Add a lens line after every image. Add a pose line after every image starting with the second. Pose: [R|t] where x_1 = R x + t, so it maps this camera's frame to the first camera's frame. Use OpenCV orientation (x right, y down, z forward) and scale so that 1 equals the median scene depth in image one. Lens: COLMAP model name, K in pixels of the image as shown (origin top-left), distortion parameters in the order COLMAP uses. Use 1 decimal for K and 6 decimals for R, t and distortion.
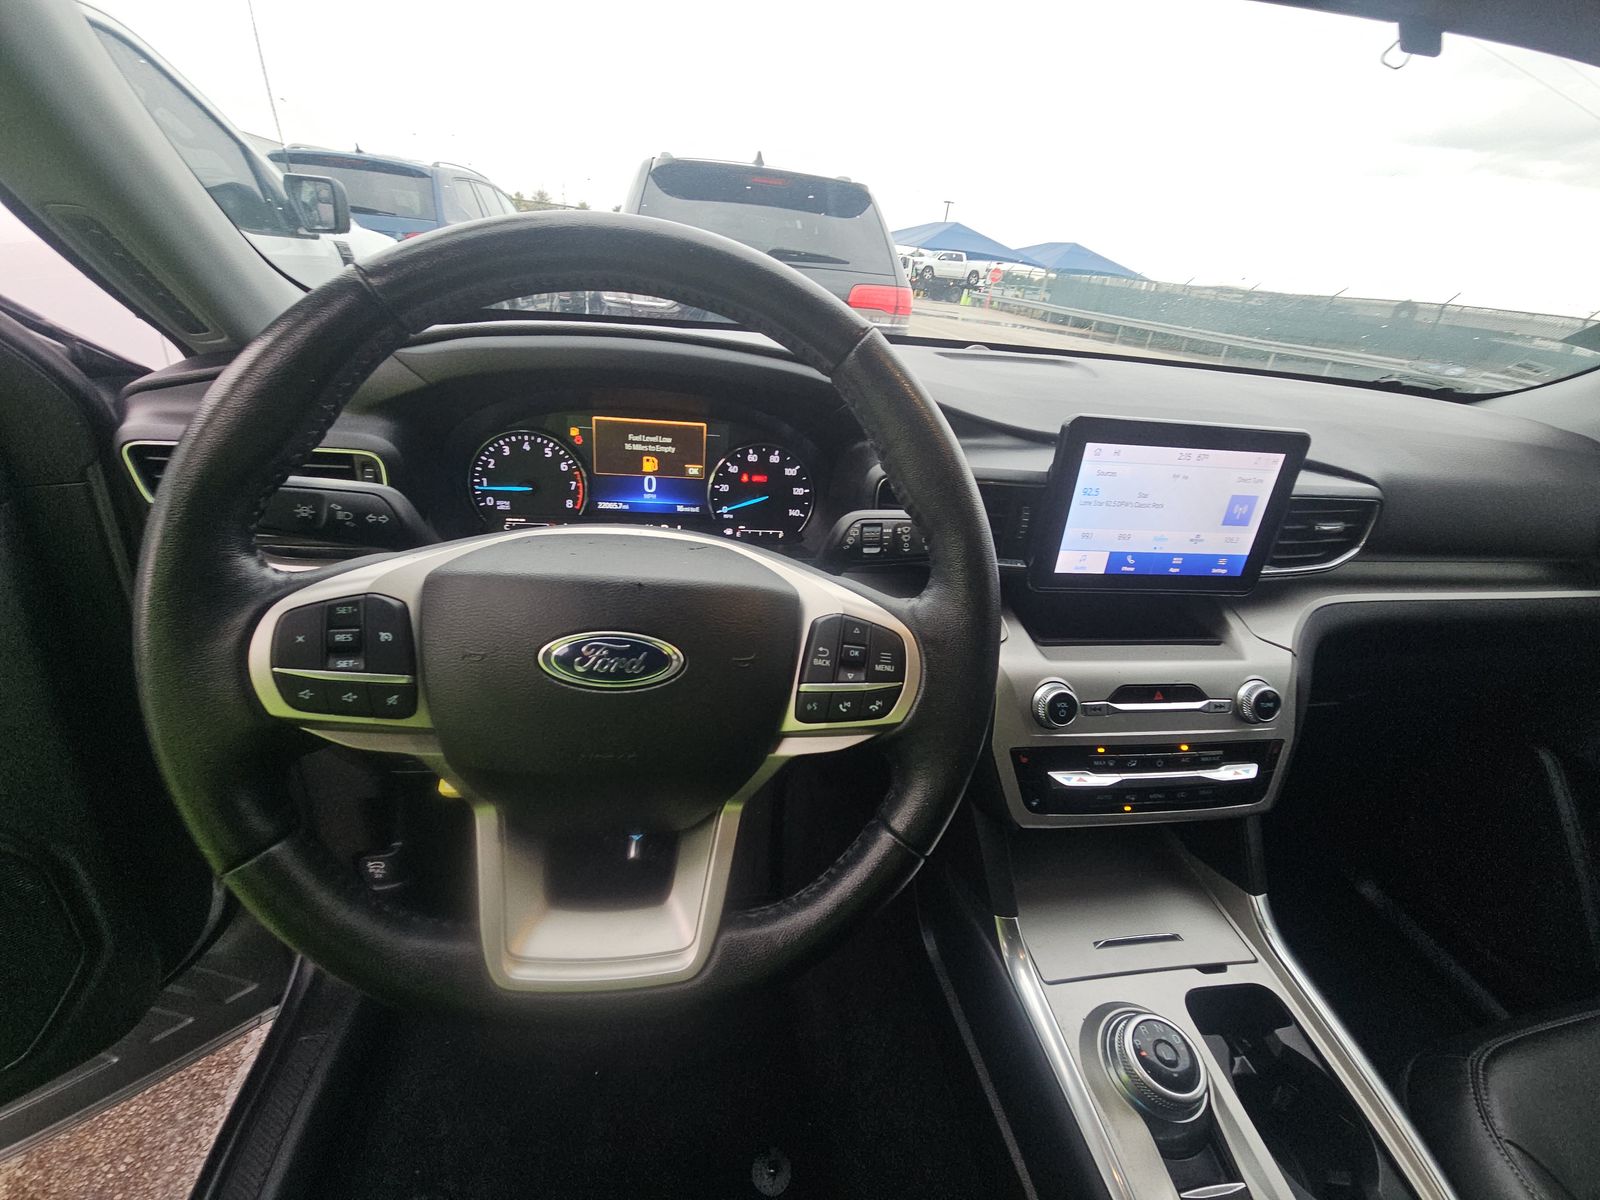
lens RADIAL K [[639.4, 0, 800.0], [0, 639.4, 600.0], [0, 0, 1]] dist [0.007886, -0.010271]
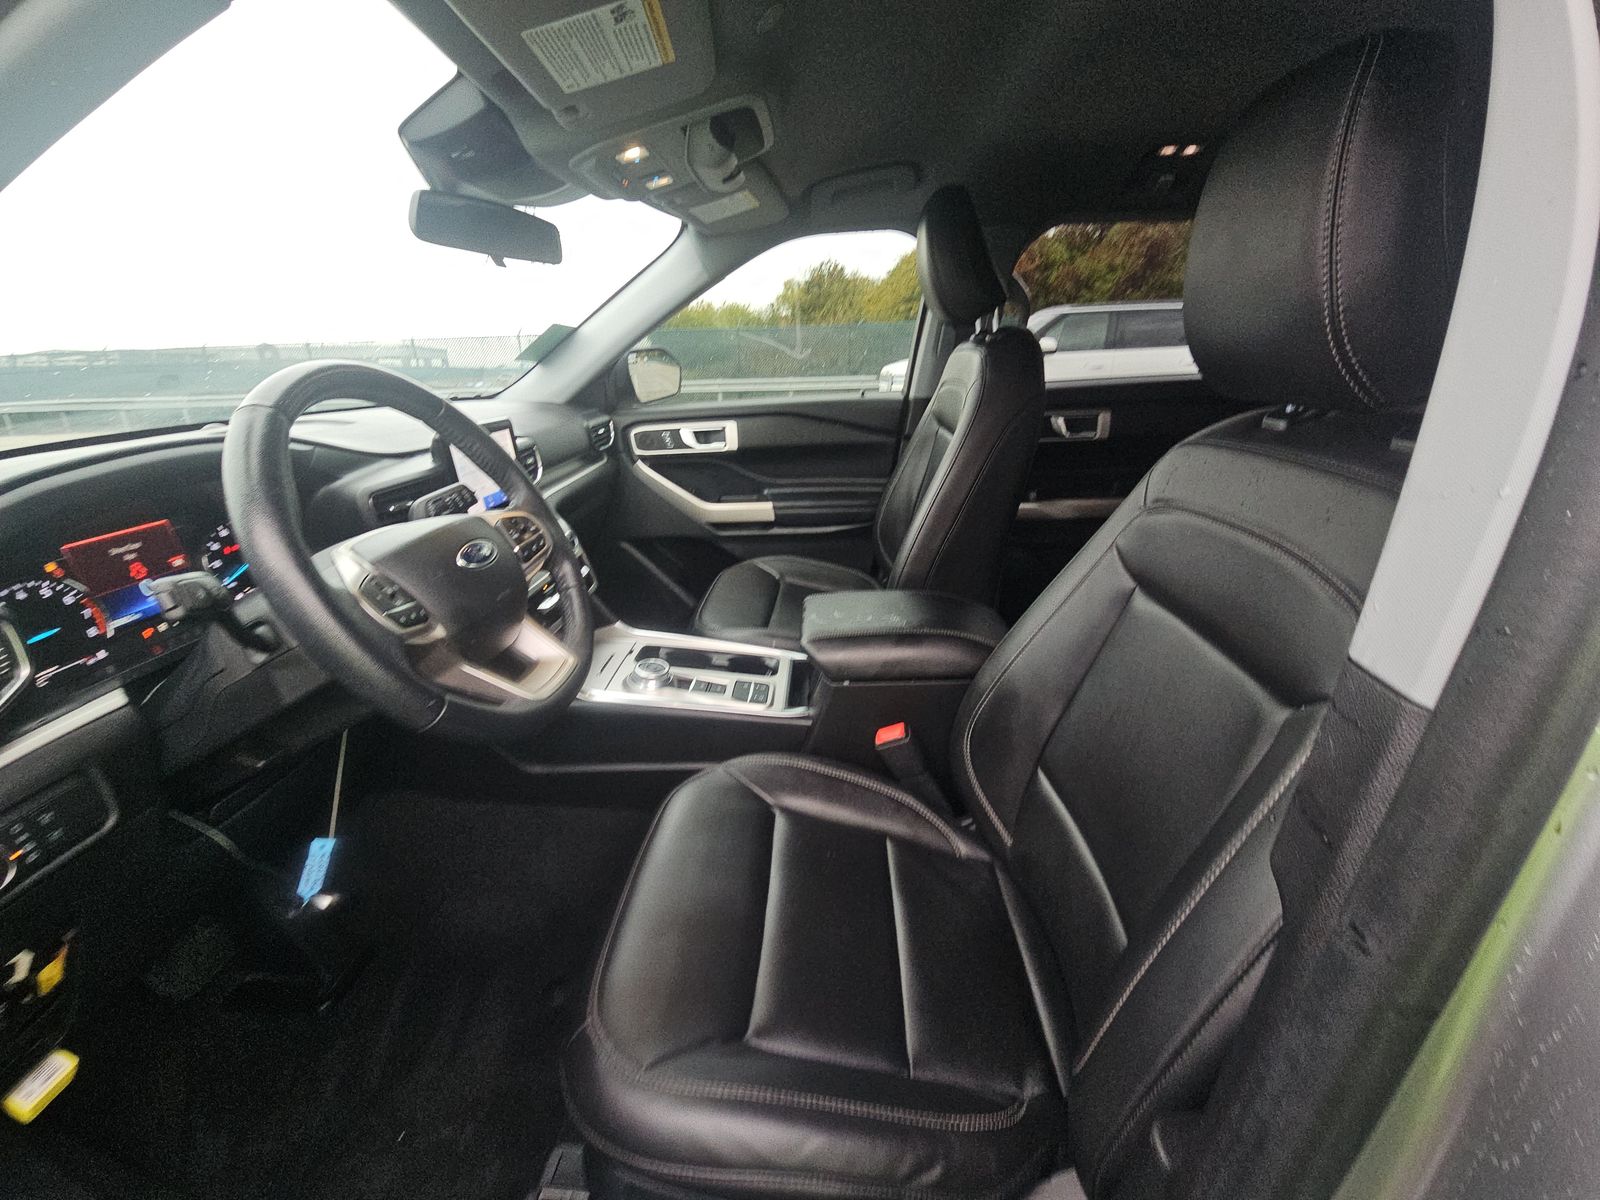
lens RADIAL K [[639.4, 0, 800.0], [0, 639.4, 600.0], [0, 0, 1]] dist [0.007886, -0.010271]
pose [[0.182490, -0.436442, 0.881031, -1.090966], [0.487632, 0.818281, 0.304353, 0.048768], [-0.853764, 0.374077, 0.362151, -0.346981]]
